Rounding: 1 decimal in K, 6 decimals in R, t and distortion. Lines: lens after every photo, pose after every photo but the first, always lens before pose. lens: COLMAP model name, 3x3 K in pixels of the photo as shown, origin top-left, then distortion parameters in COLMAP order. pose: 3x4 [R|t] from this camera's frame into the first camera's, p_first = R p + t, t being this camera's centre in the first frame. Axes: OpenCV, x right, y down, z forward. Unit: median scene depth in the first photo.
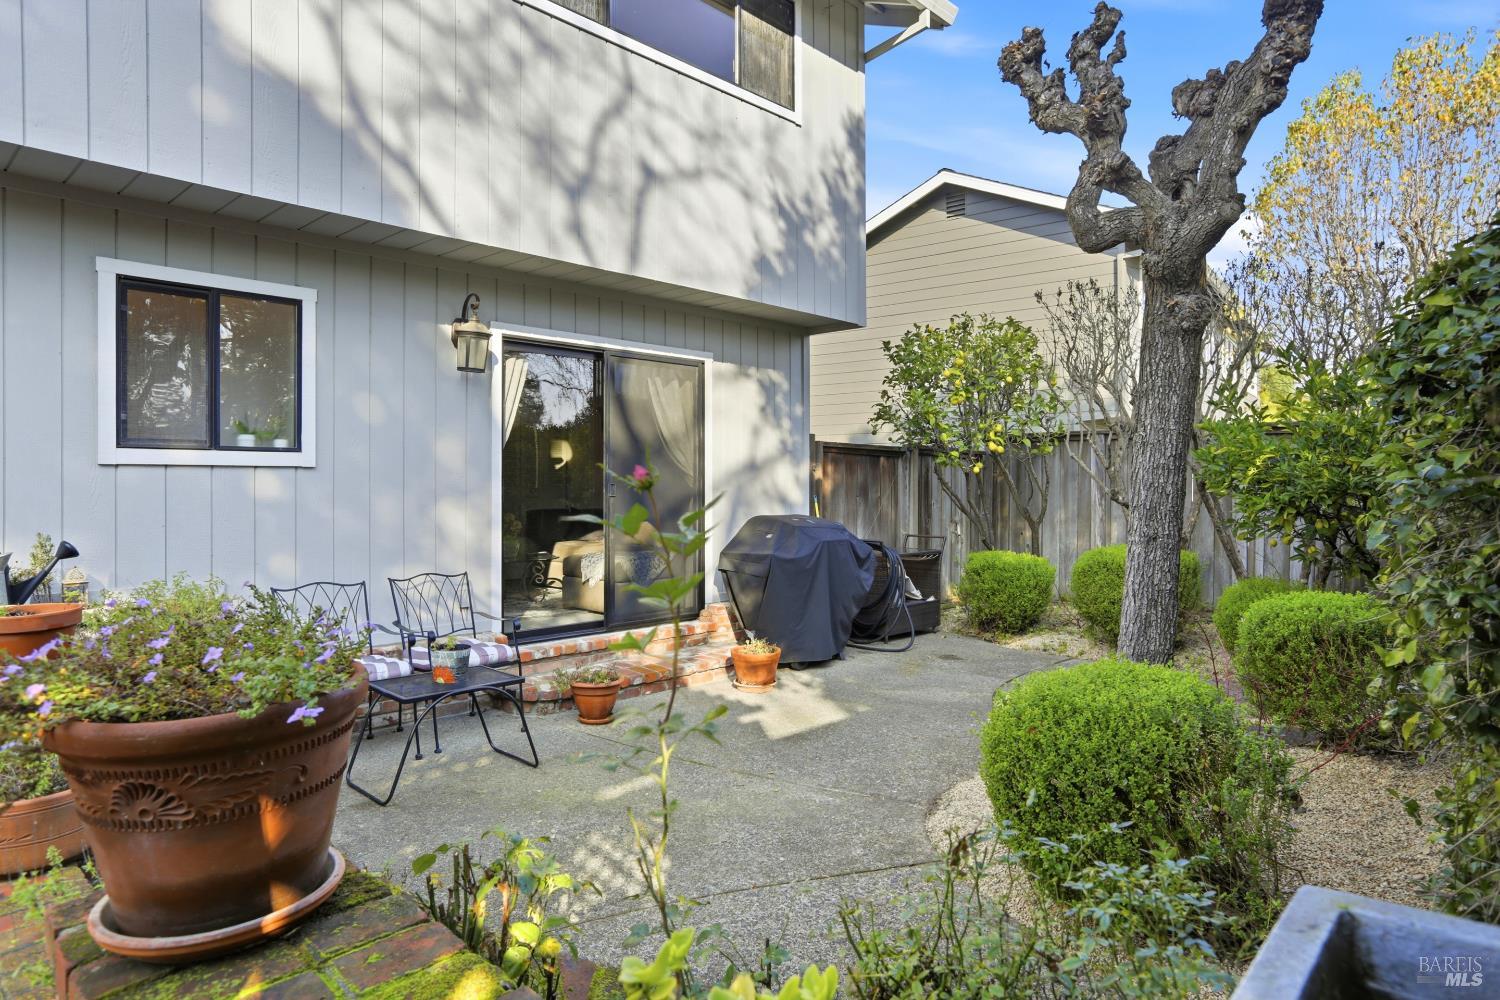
lens RADIAL K [[886.7, 0, 750.0], [0, 886.7, 500.0], [0, 0, 1]] dist [-0.063407, -0.000210]
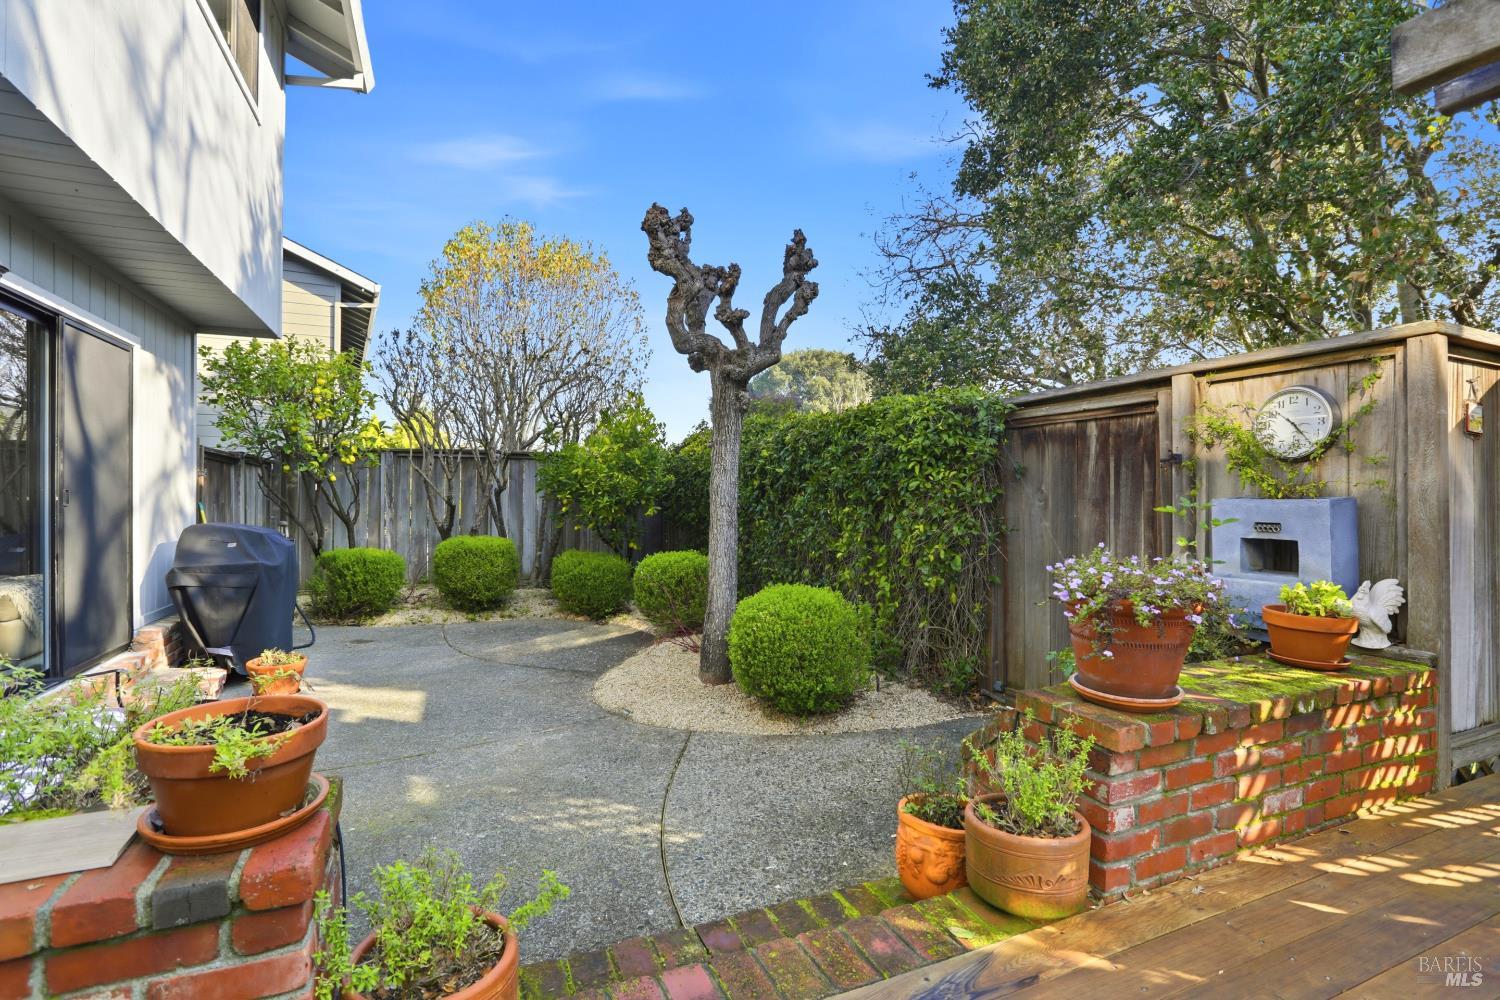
lens RADIAL K [[695.3, 0, 742.7], [0, 695.3, 493.0], [0, 0, 1]] dist [-0.049838, 0.014831]
pose [[0.399764, -0.003657, 0.916611, -0.444311], [0.016207, 0.999864, -0.003080, -0.005674], [-0.916475, 0.016087, 0.399769, 0.208037]]
